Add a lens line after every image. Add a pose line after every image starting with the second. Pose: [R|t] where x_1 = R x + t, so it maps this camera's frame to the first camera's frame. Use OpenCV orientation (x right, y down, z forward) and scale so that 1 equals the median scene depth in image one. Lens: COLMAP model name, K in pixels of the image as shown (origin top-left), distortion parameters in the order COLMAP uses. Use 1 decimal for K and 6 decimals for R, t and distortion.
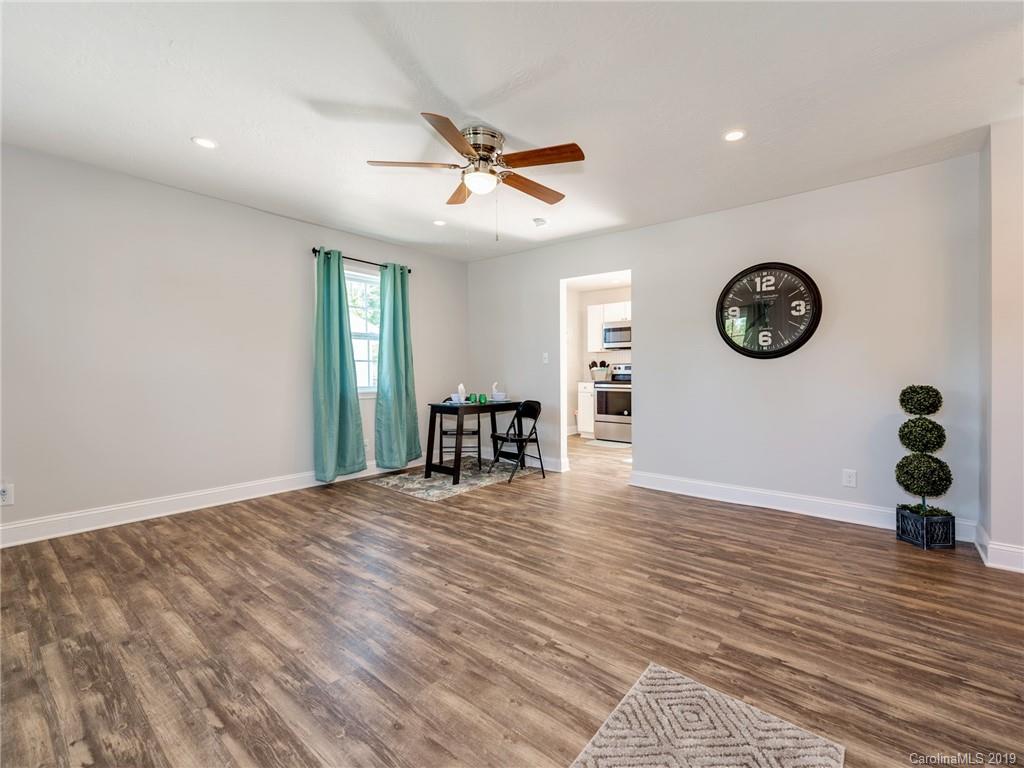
lens RADIAL K [[470.2, 0, 509.0], [0, 470.2, 375.2], [0, 0, 1]] dist [0.009276, -0.001326]
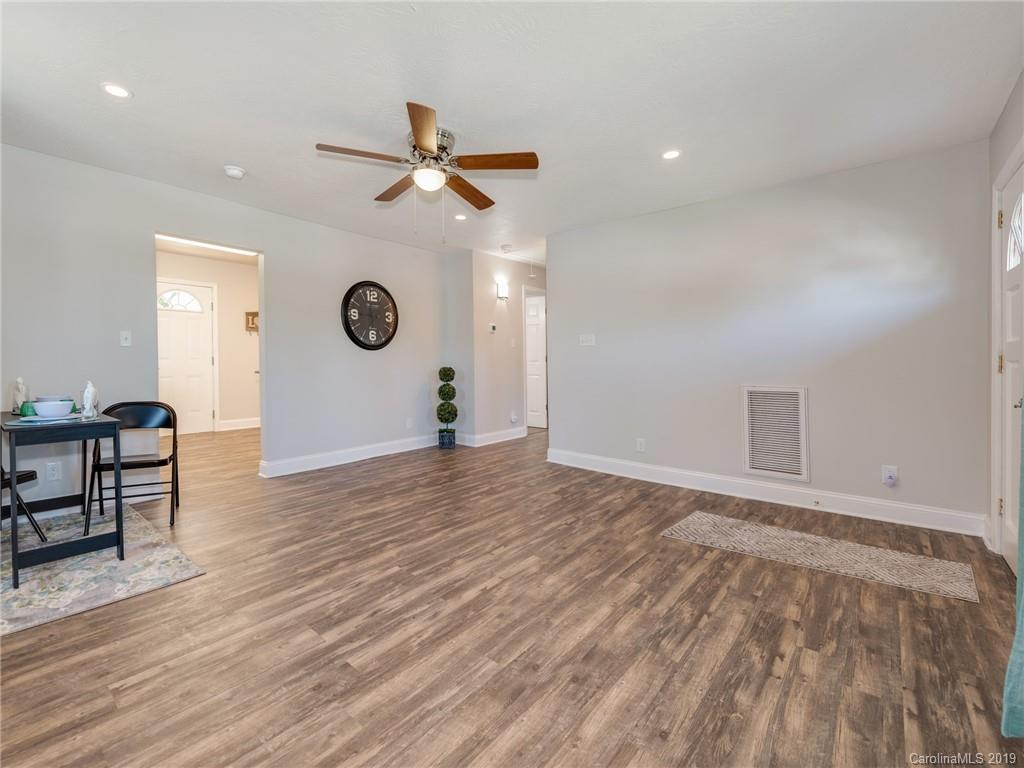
lens RADIAL K [[453.0, 0, 487.5], [0, 453.0, 362.8], [0, 0, 1]] dist [0.011421, -0.000831]
pose [[0.001304, -0.011080, 0.999938, -1.127253], [0.001066, 0.999938, 0.011079, -0.018481], [-0.999999, 0.001052, 0.001316, 0.946315]]
